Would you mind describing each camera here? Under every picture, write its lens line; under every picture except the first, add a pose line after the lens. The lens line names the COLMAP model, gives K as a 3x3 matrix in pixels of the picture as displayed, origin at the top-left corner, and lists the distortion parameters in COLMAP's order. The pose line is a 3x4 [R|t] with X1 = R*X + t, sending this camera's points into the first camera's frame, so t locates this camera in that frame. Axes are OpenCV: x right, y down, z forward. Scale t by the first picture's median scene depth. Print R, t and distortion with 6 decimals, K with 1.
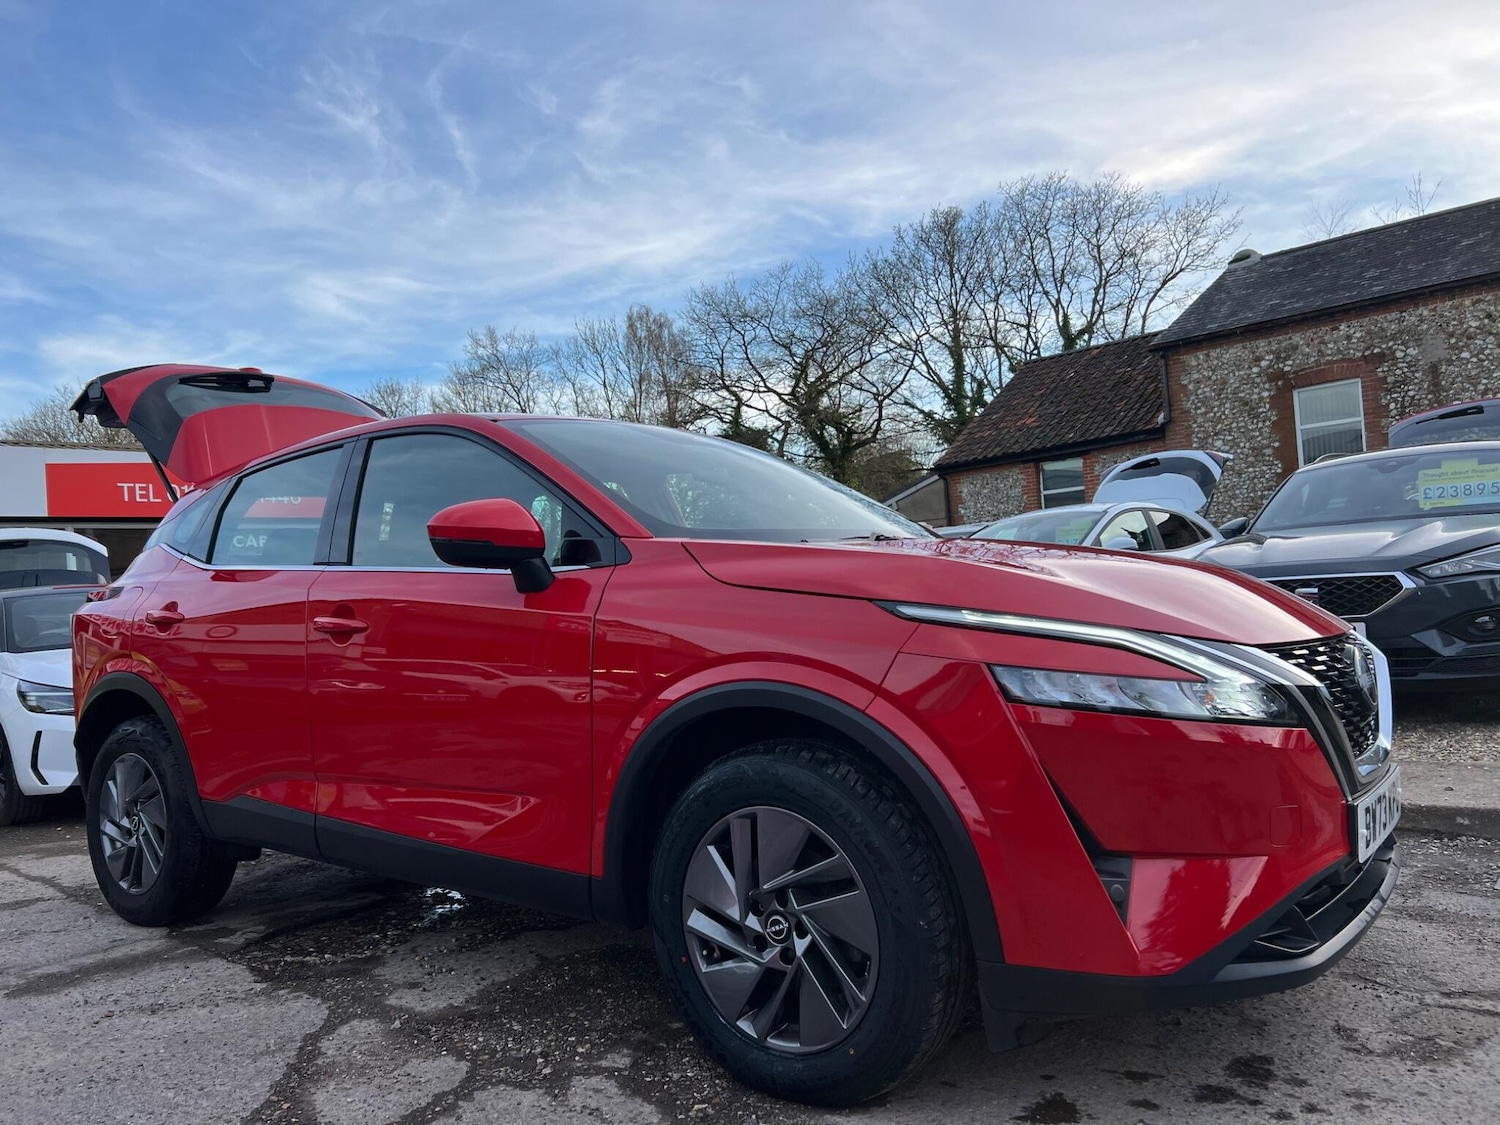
lens RADIAL K [[1125.8, 0, 742.5], [0, 1125.8, 571.5], [0, 0, 1]] dist [0.057941, -0.065965]
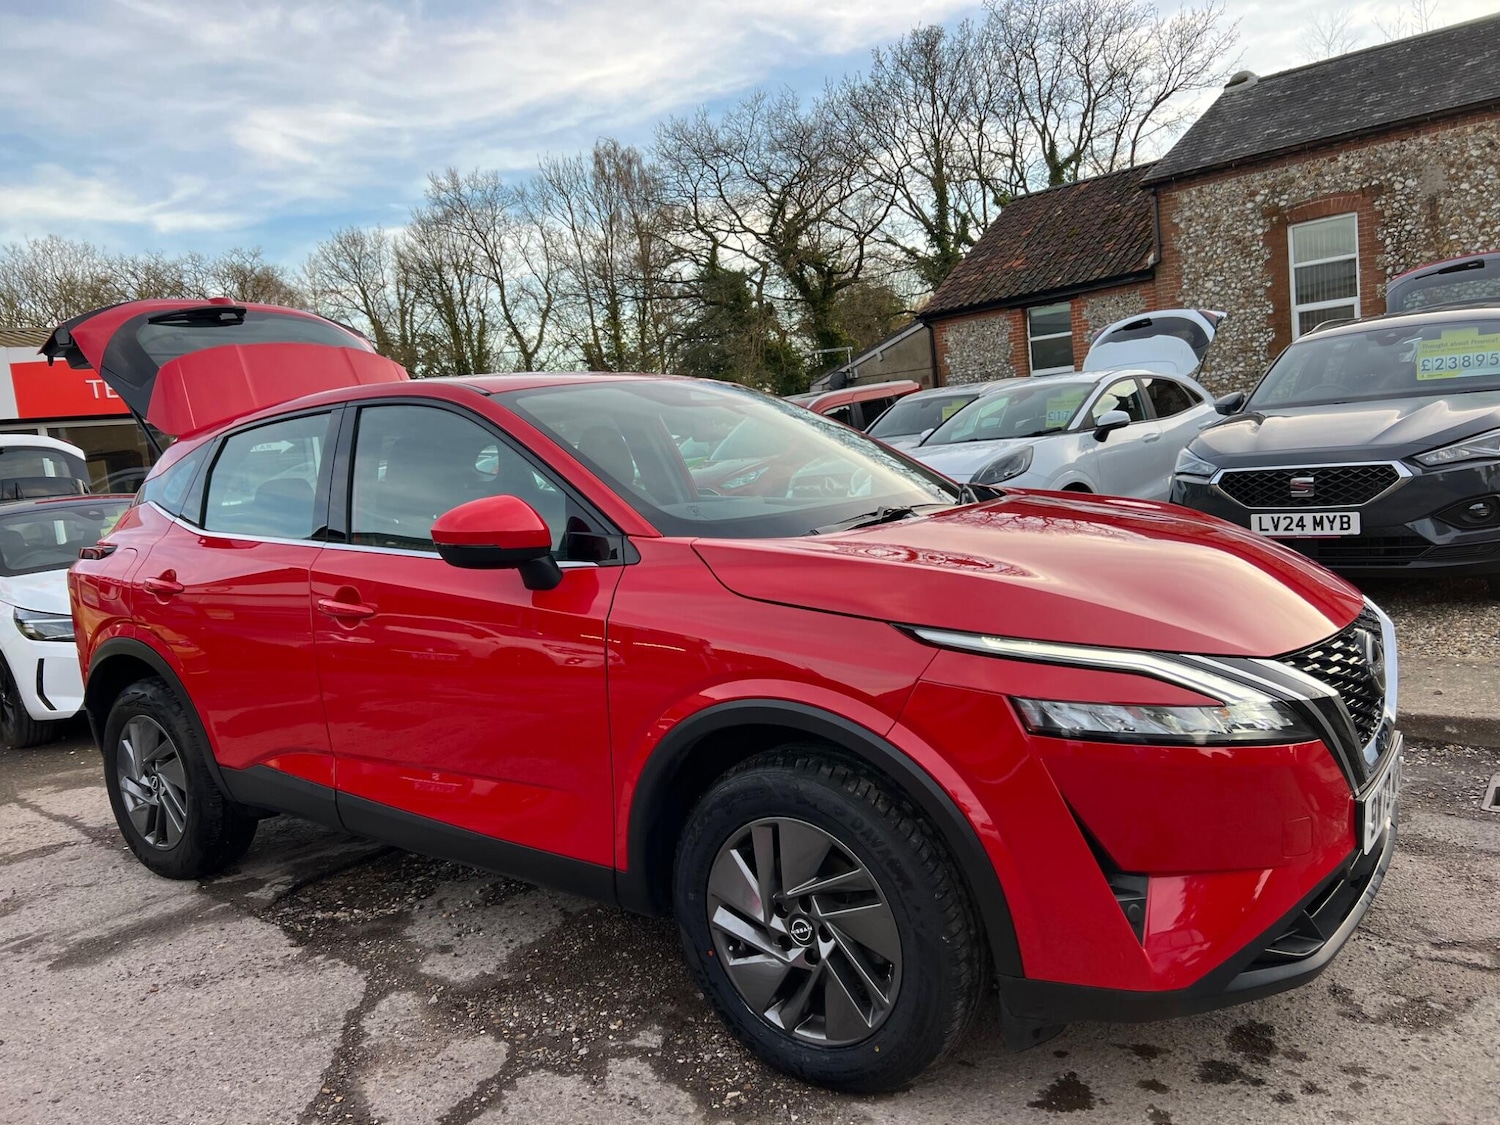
lens RADIAL K [[1128.8, 0, 736.9], [0, 1128.8, 569.1], [0, 0, 1]] dist [0.050594, -0.057386]
pose [[0.999398, -0.033820, 0.007734, -0.009650], [0.032450, 0.990123, 0.136391, -0.059740], [-0.012270, -0.136058, 0.990625, 0.006763]]
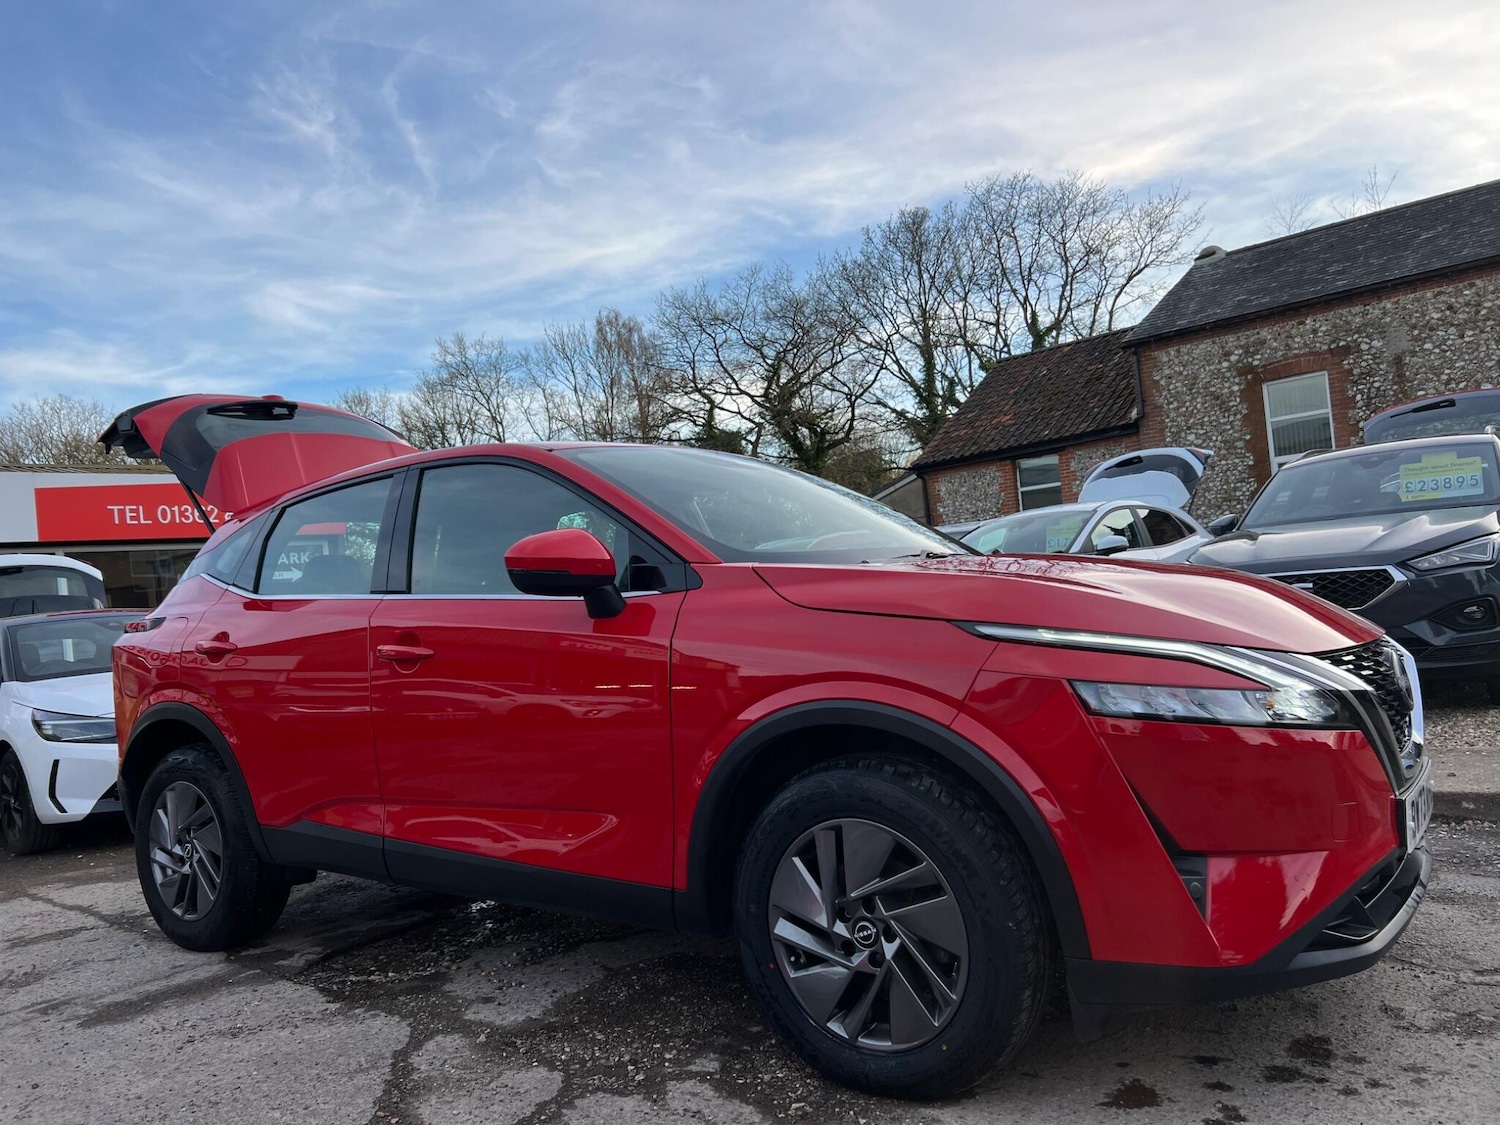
lens RADIAL K [[1125.6, 0, 749.0], [0, 1125.6, 572.2], [0, 0, 1]] dist [0.057953, -0.066217]
pose [[0.999200, -0.026408, 0.030040, -0.038304], [0.026411, 0.999651, 0.000280, -0.009277], [-0.030037, 0.000514, 0.999549, -0.019432]]
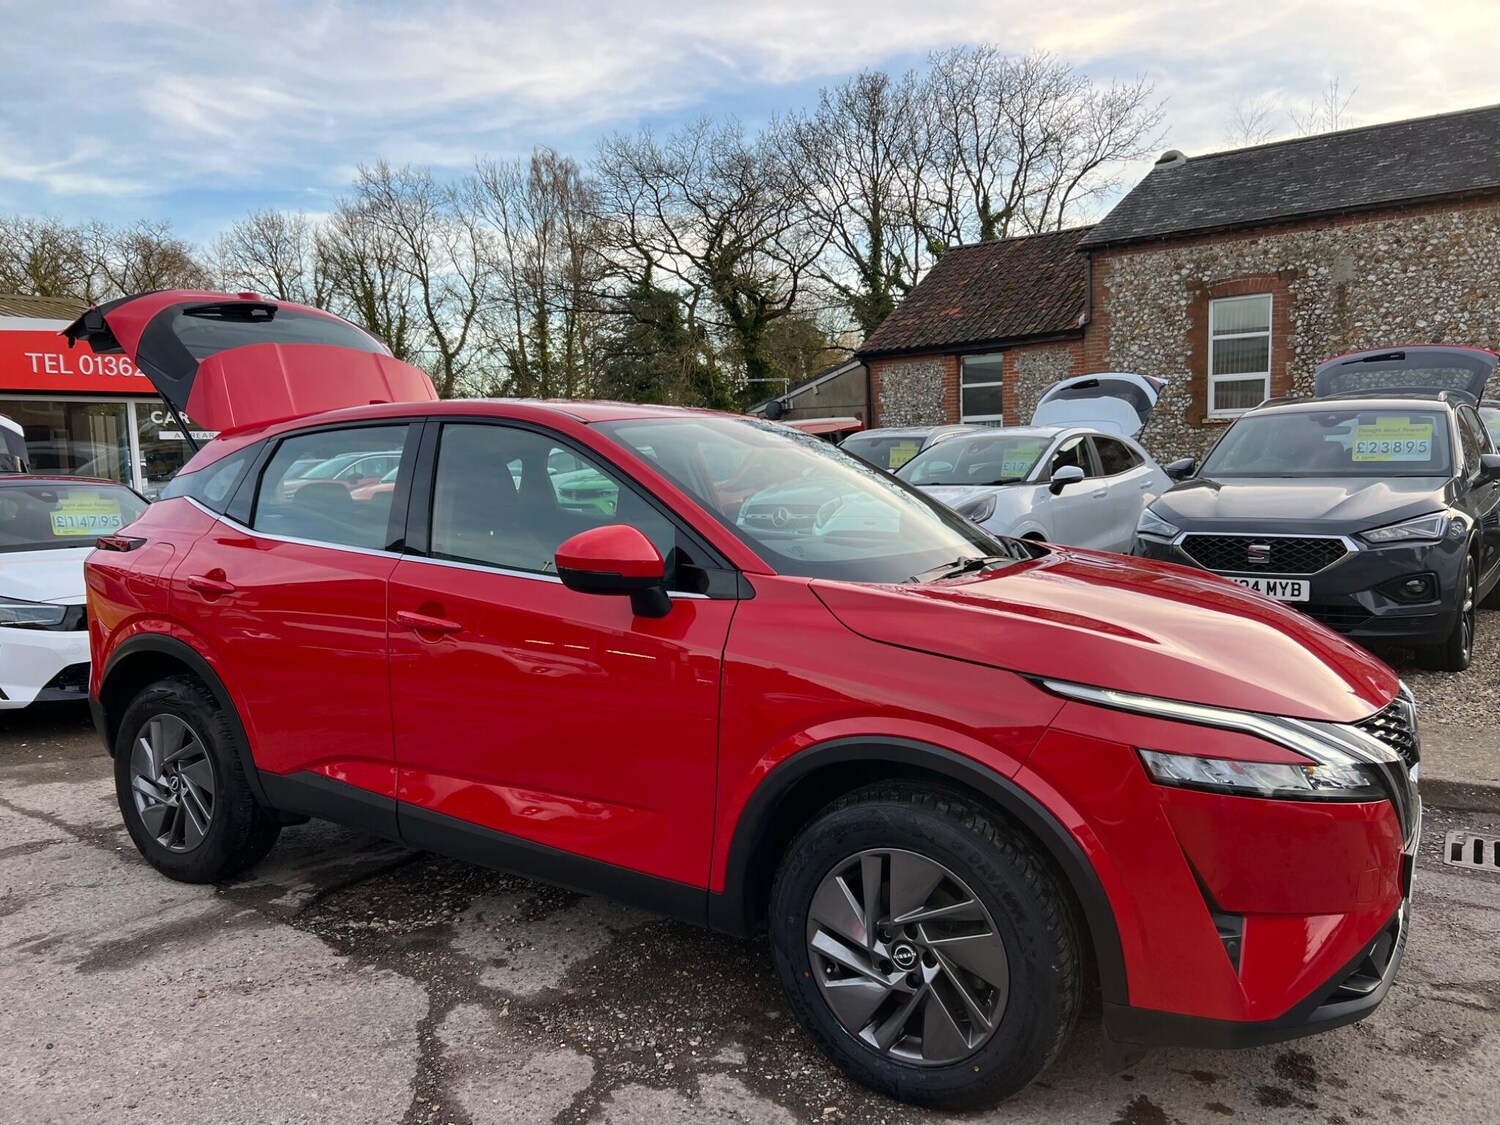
lens RADIAL K [[1128.3, 0, 757.5], [0, 1128.3, 569.7], [0, 0, 1]] dist [0.049726, -0.054891]
pose [[0.993467, 0.031023, 0.109824, -0.093723], [-0.044003, 0.992061, 0.117808, -0.069698], [-0.105297, -0.121871, 0.986945, -0.011400]]
